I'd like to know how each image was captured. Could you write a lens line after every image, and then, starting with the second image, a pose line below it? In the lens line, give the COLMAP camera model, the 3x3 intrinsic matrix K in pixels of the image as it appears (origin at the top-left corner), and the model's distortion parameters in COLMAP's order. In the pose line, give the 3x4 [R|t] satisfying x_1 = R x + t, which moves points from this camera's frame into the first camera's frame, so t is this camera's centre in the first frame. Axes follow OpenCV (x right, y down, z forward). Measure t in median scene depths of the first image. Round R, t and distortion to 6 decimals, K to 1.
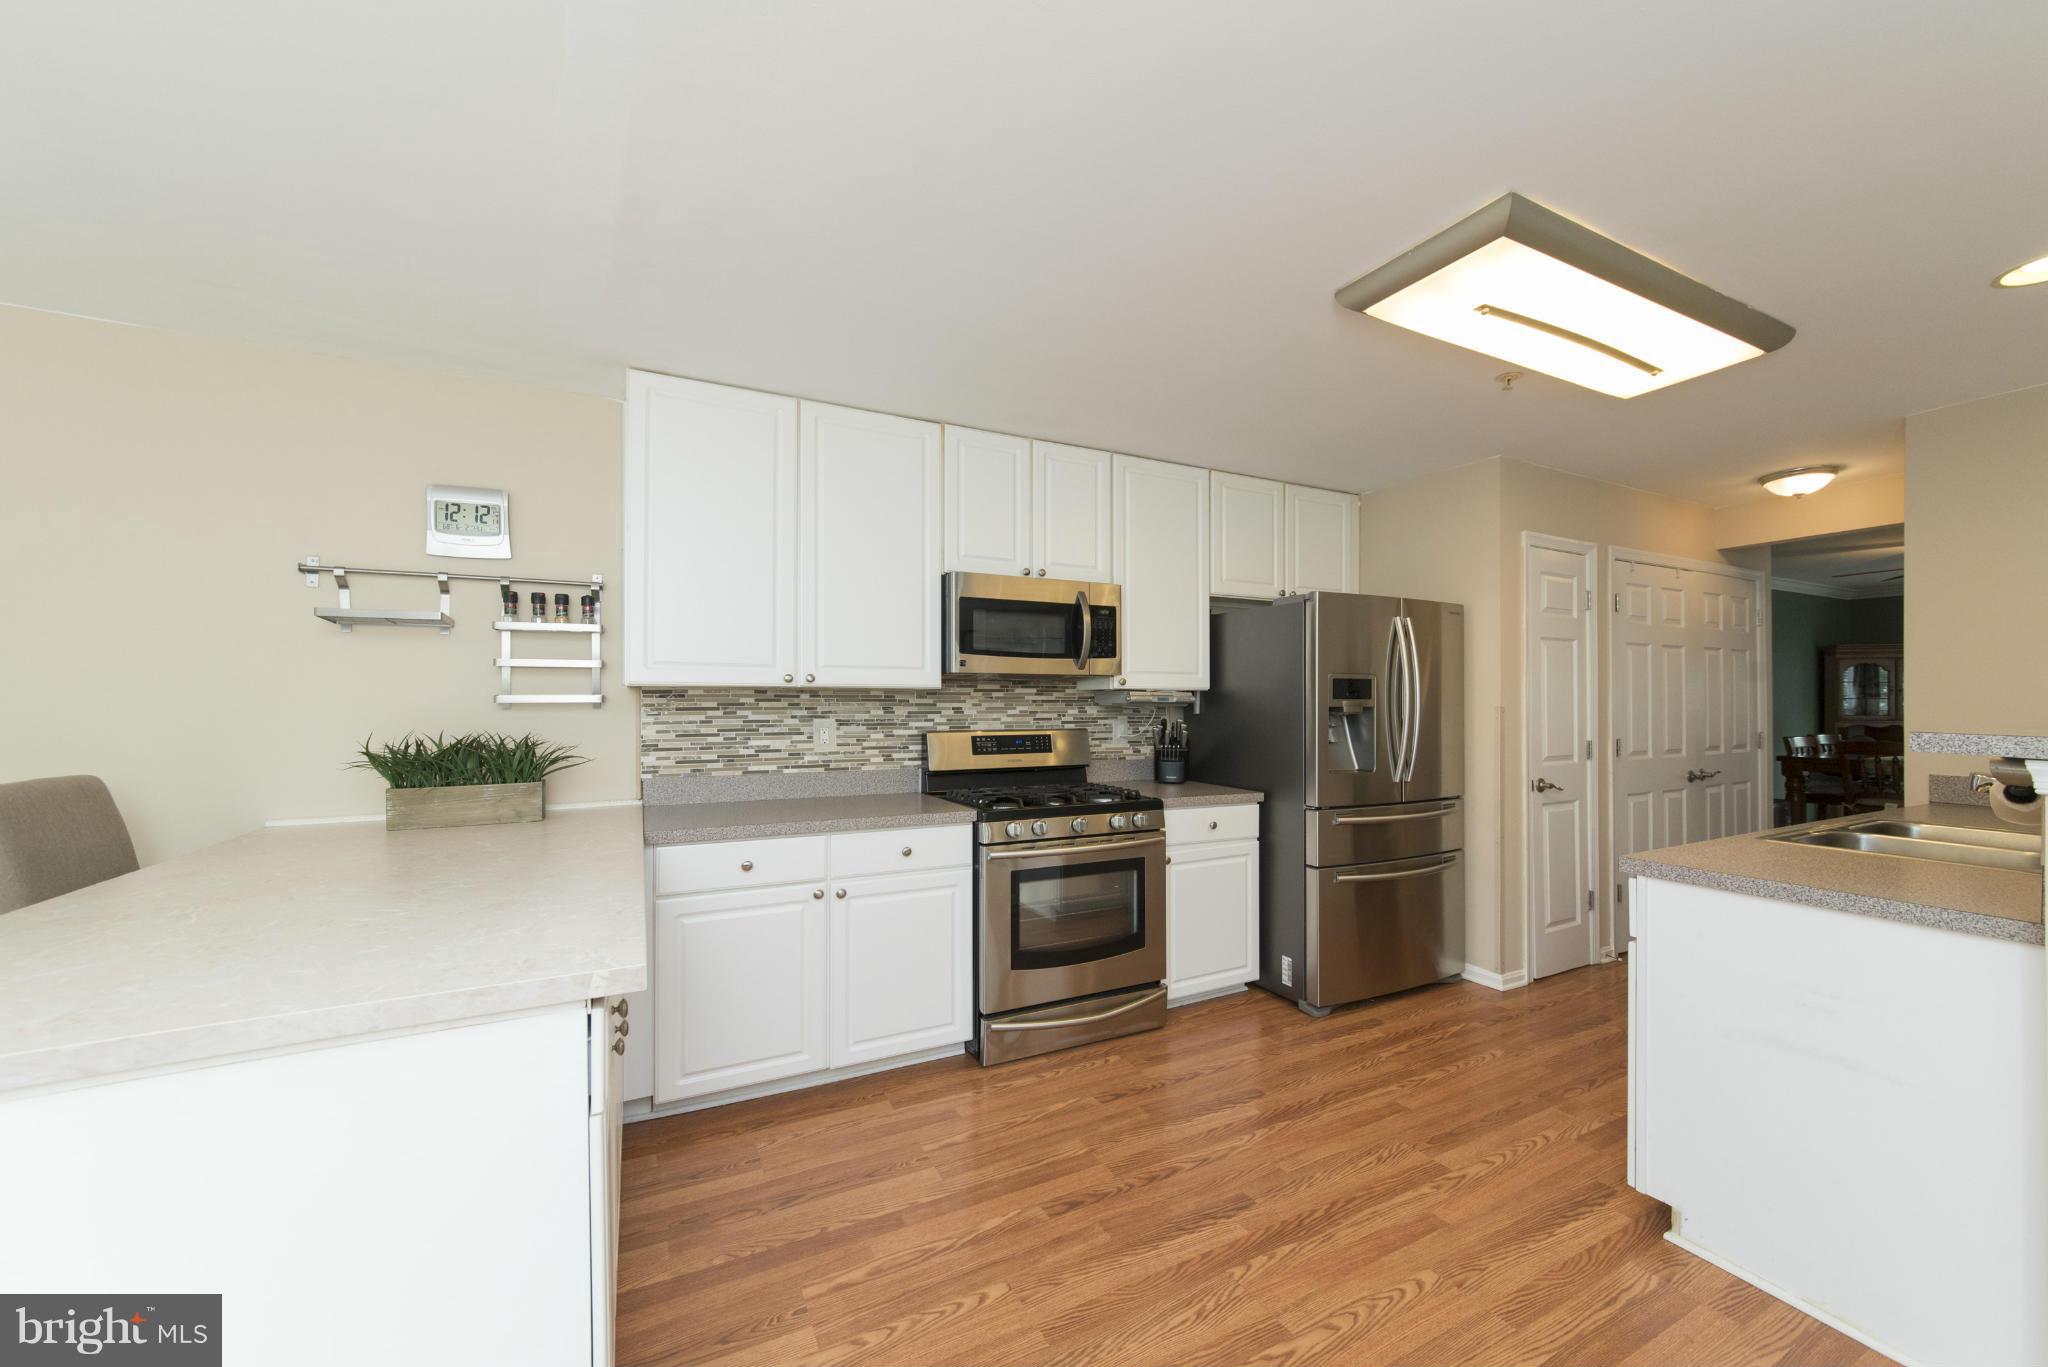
lens RADIAL K [[743.0, 0, 1016.9], [0, 743.0, 699.5], [0, 0, 1]] dist [-0.000343, -0.000027]
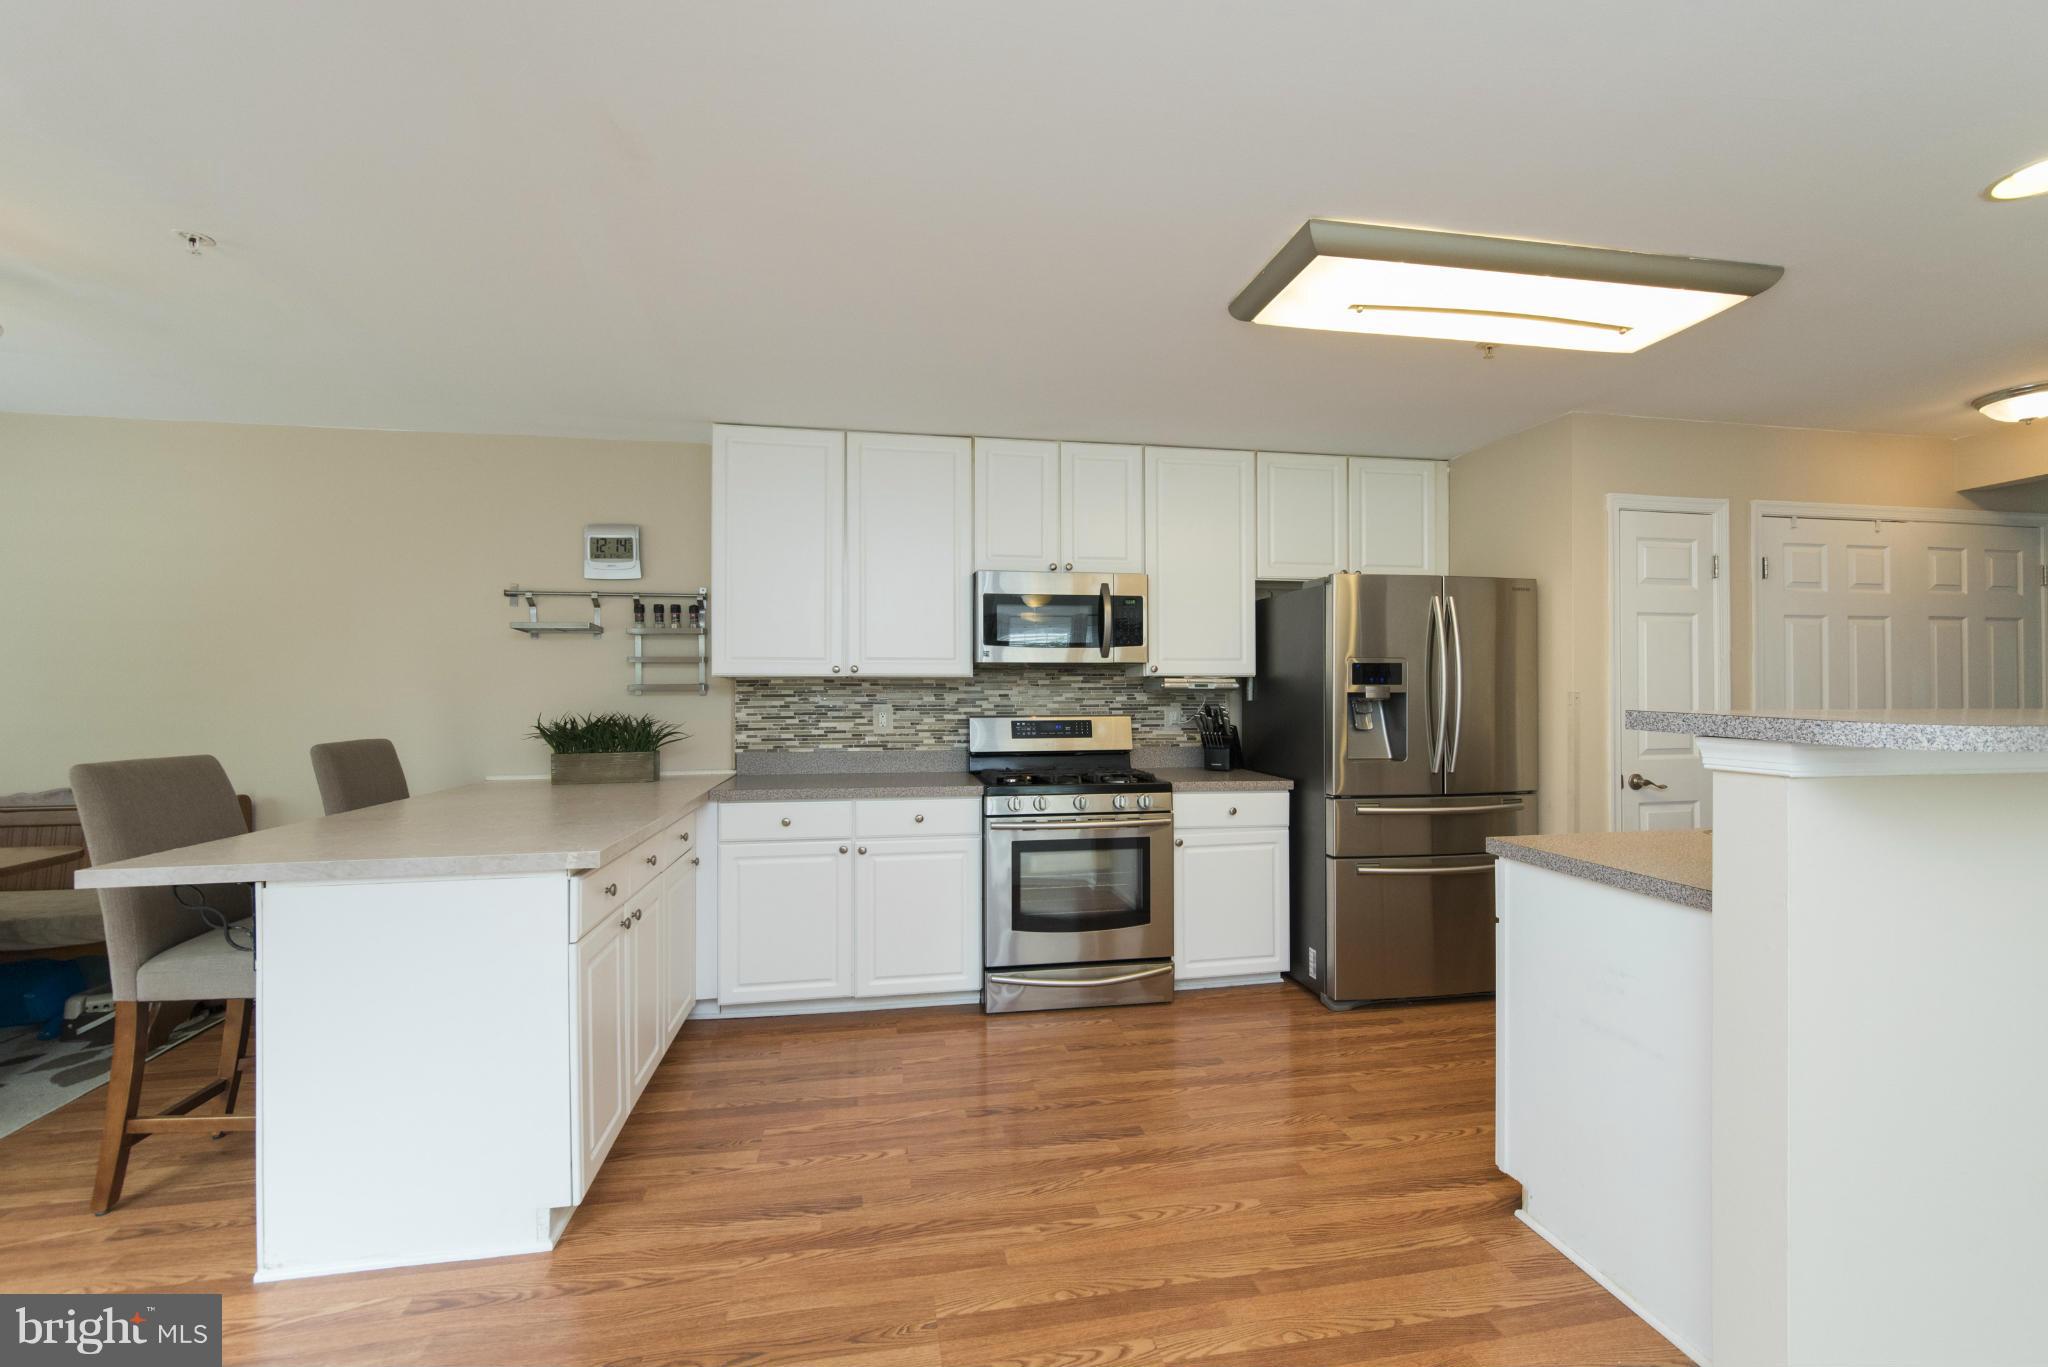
lens RADIAL K [[822.2, 0, 1021.2], [0, 822.2, 693.6], [0, 0, 1]] dist [0.001994, 0.000169]
pose [[0.956680, -0.002419, -0.291132, 0.323770], [0.003638, 0.999987, 0.003643, 0.005644], [0.291119, -0.004545, 0.956676, -0.151595]]
